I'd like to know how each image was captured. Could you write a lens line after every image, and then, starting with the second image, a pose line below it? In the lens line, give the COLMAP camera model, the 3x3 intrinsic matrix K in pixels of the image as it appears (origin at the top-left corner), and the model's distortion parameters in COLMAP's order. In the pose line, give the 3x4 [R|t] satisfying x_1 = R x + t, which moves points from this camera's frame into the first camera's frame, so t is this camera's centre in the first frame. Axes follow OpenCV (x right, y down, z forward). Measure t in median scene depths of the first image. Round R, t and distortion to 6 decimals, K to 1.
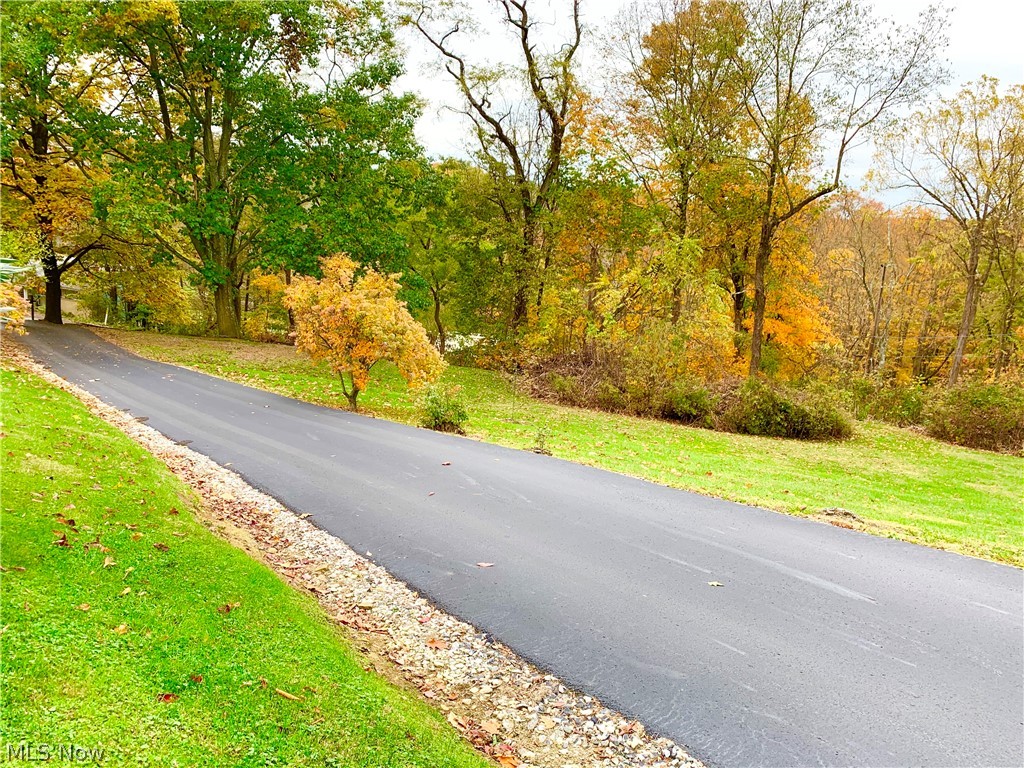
lens RADIAL K [[779.6, 0, 515.3], [0, 779.6, 376.1], [0, 0, 1]] dist [0.042357, -0.049502]
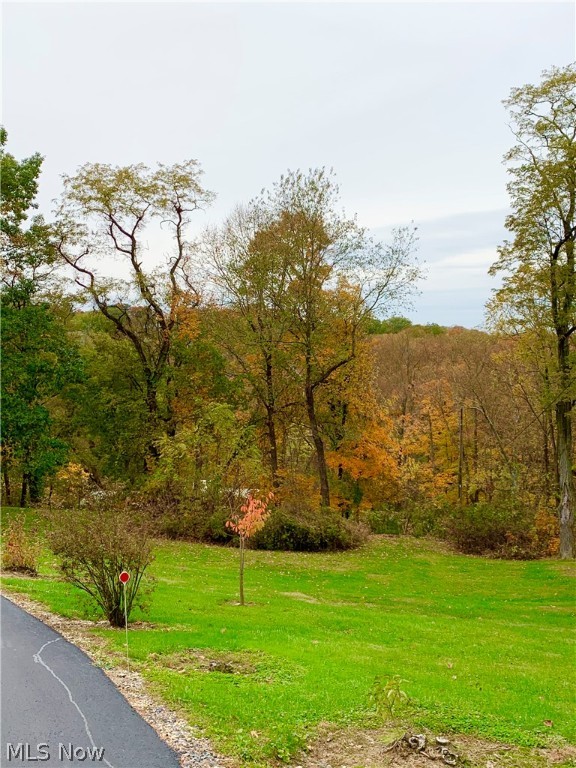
lens RADIAL K [[831.7, 0, 294.9], [0, 831.7, 379.0], [0, 0, 1]] dist [0.049411, 0.000000]
pose [[0.997452, -0.059607, -0.039208, 0.323744], [0.052068, 0.983866, -0.171161, 0.026094], [0.048778, 0.168684, 0.984463, -0.335469]]
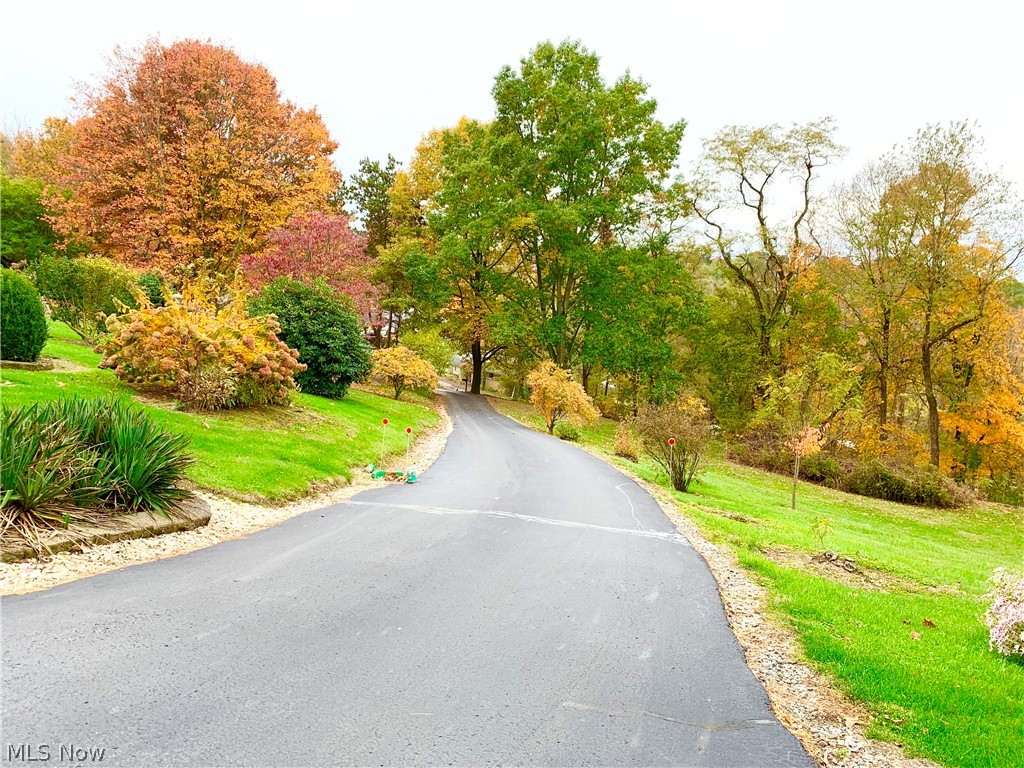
lens RADIAL K [[779.6, 0, 516.8], [0, 779.6, 382.5], [0, 0, 1]] dist [0.042357, -0.049502]
pose [[0.861252, 0.046096, -0.506083, 0.365822], [-0.102167, 0.991250, -0.083582, 0.043154], [0.497801, 0.123690, 0.858426, -0.410080]]
